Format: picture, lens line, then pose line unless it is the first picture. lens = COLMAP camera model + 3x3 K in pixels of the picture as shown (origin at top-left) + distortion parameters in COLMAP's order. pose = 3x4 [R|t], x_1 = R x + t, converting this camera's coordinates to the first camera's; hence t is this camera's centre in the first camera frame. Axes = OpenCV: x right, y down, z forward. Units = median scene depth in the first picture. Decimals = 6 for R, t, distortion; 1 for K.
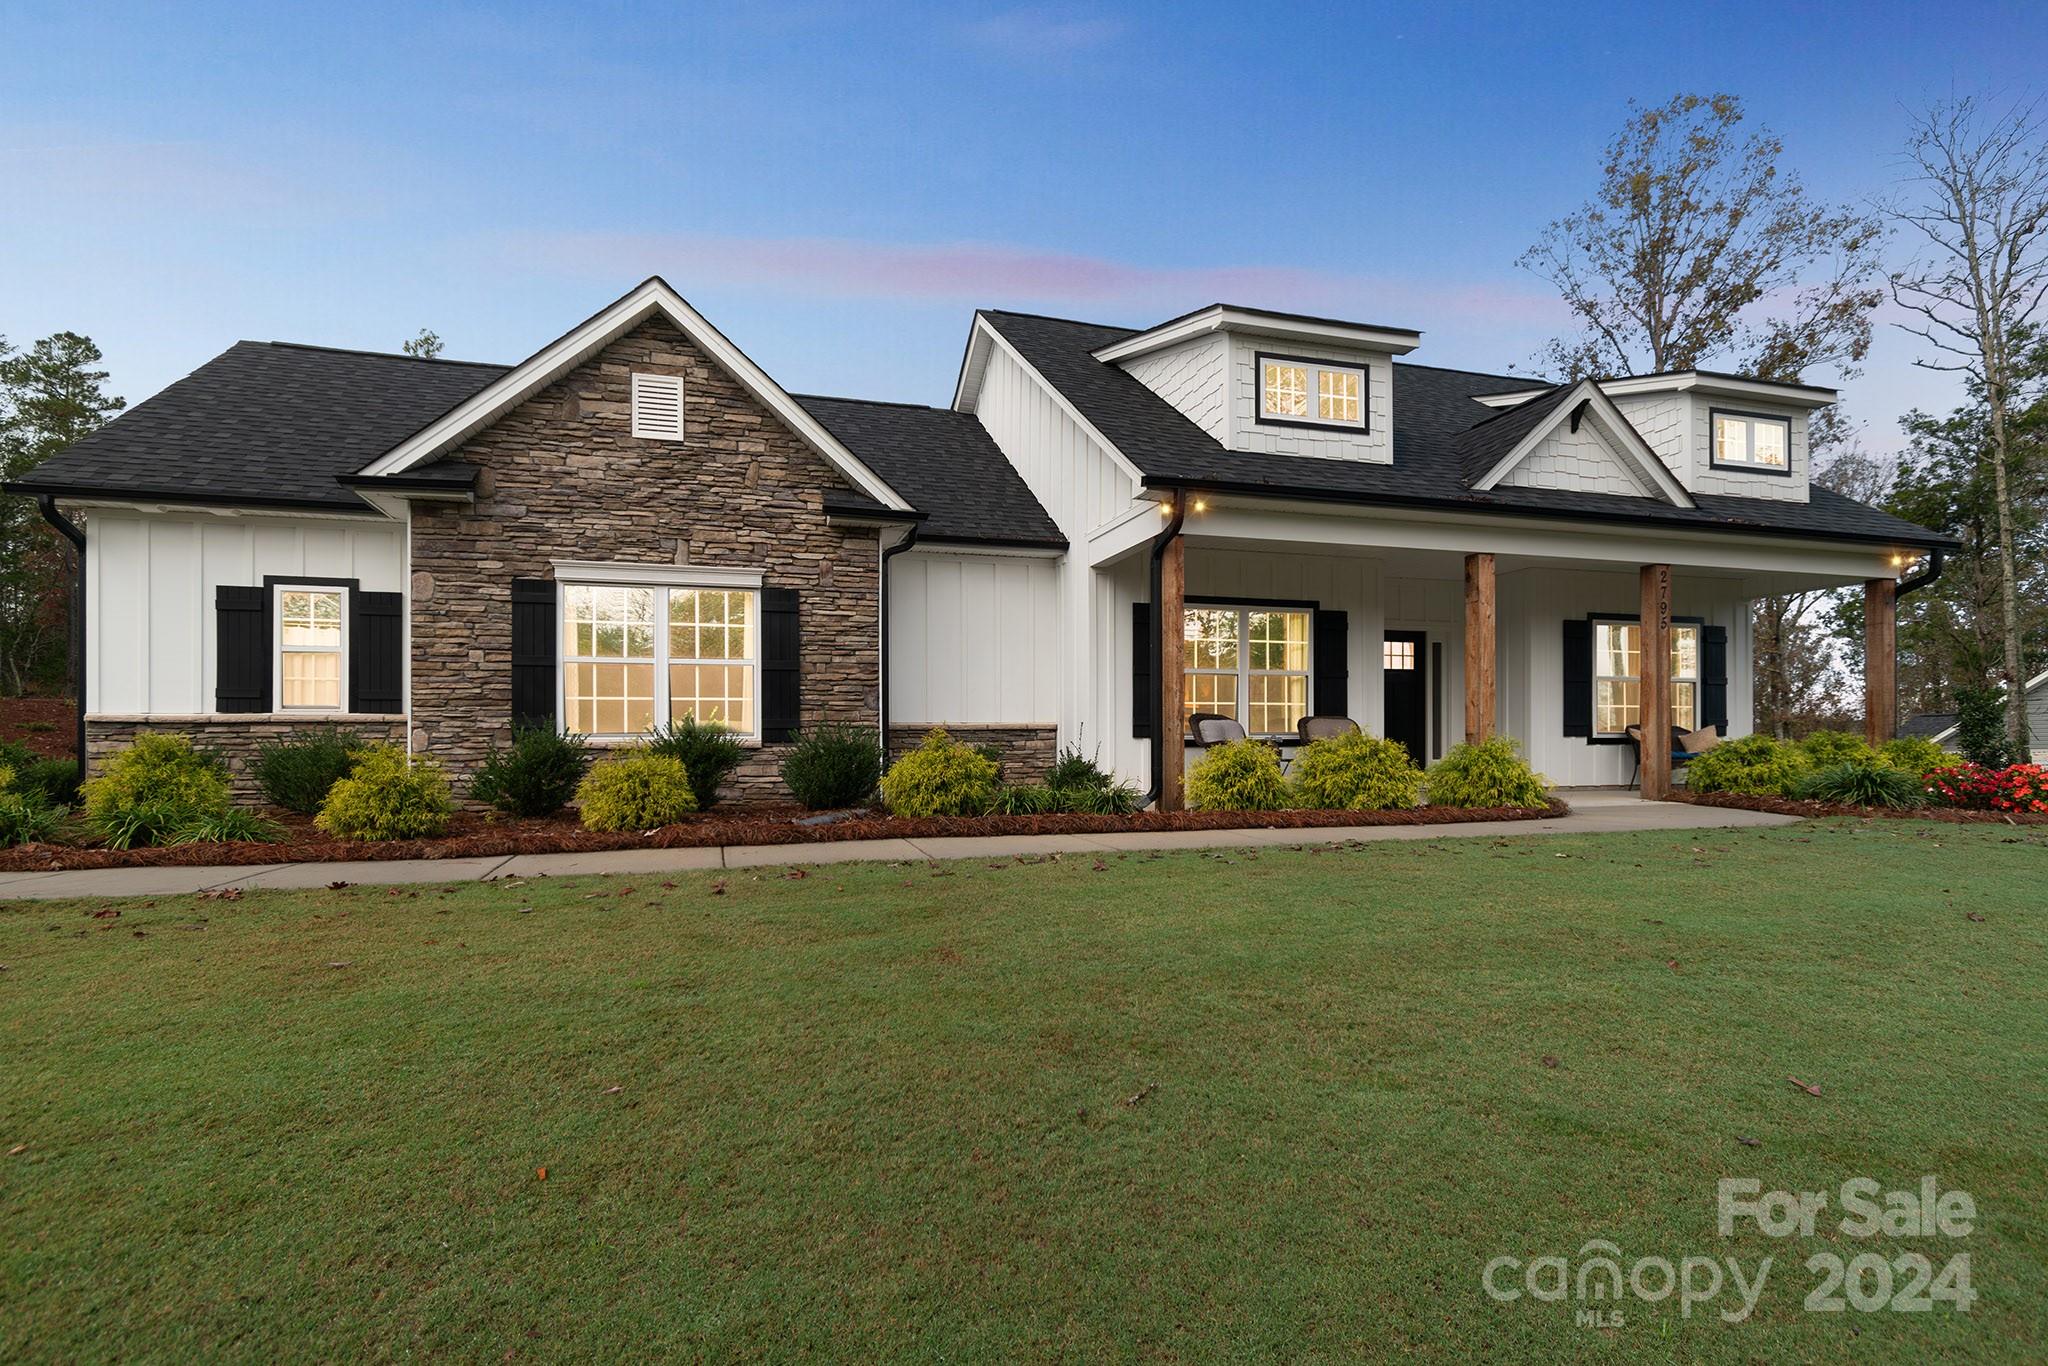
lens RADIAL K [[985.8, 0, 1027.8], [0, 985.8, 751.4], [0, 0, 1]] dist [-0.002600, -0.001462]
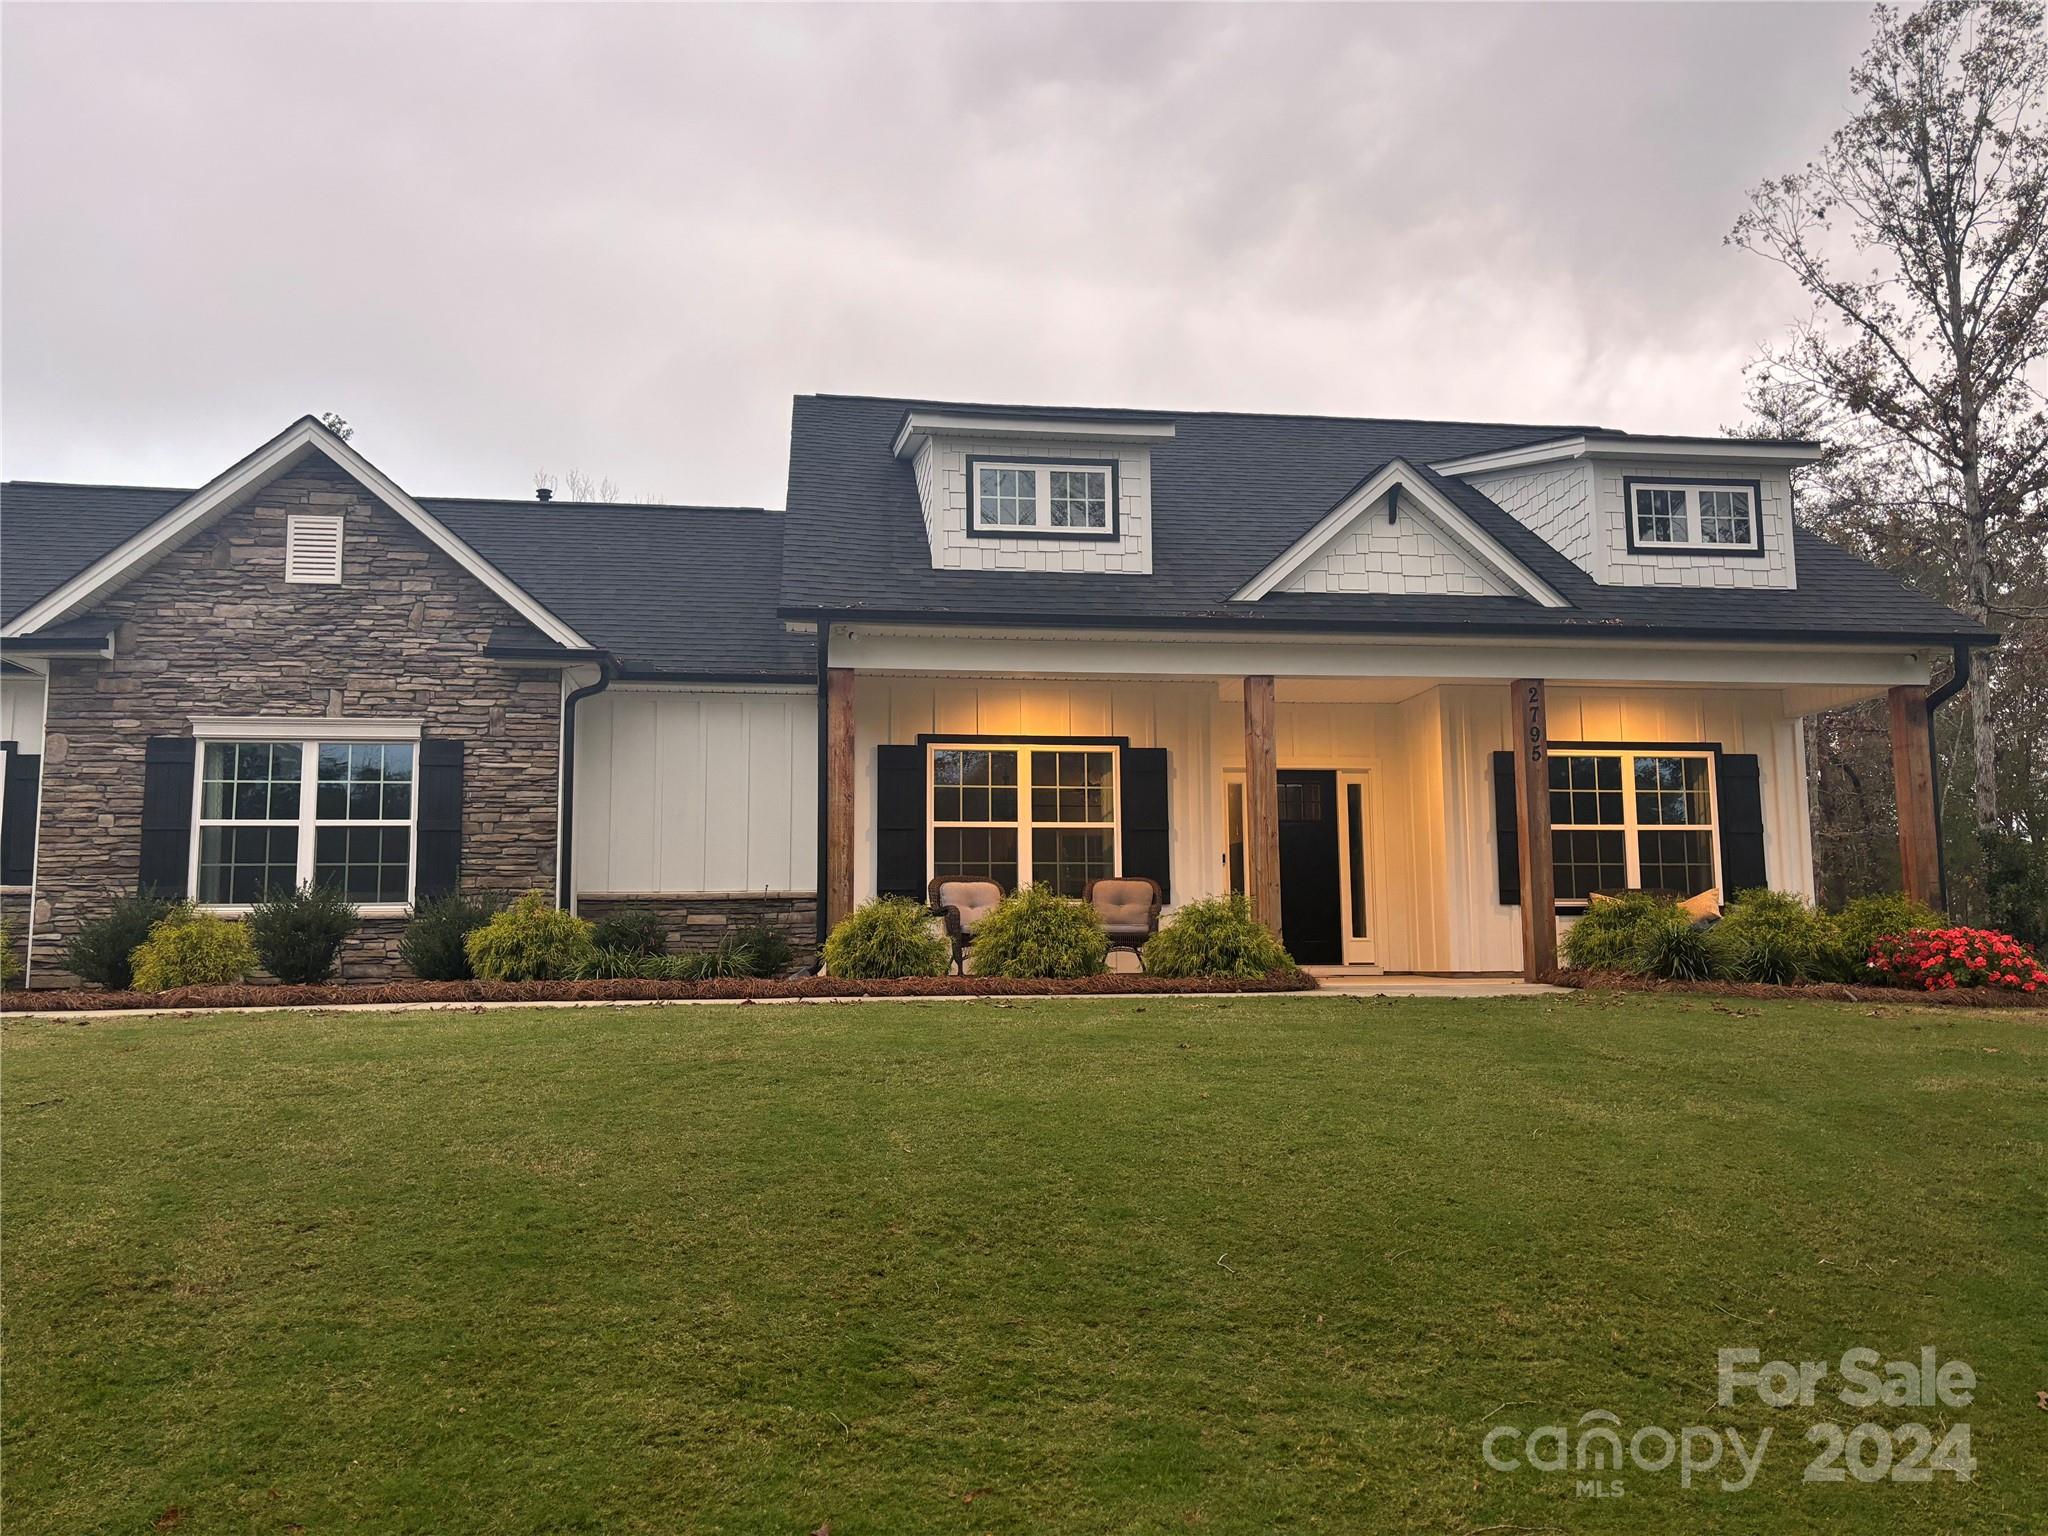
lens RADIAL K [[1536.6, 0, 1062.2], [0, 1536.6, 798.2], [0, 0, 1]] dist [0.039326, -0.043308]
pose [[0.988833, -0.020368, -0.147627, 0.521312], [0.003919, 0.993828, -0.110864, 0.045532], [0.148974, 0.109048, 0.982810, -0.293099]]
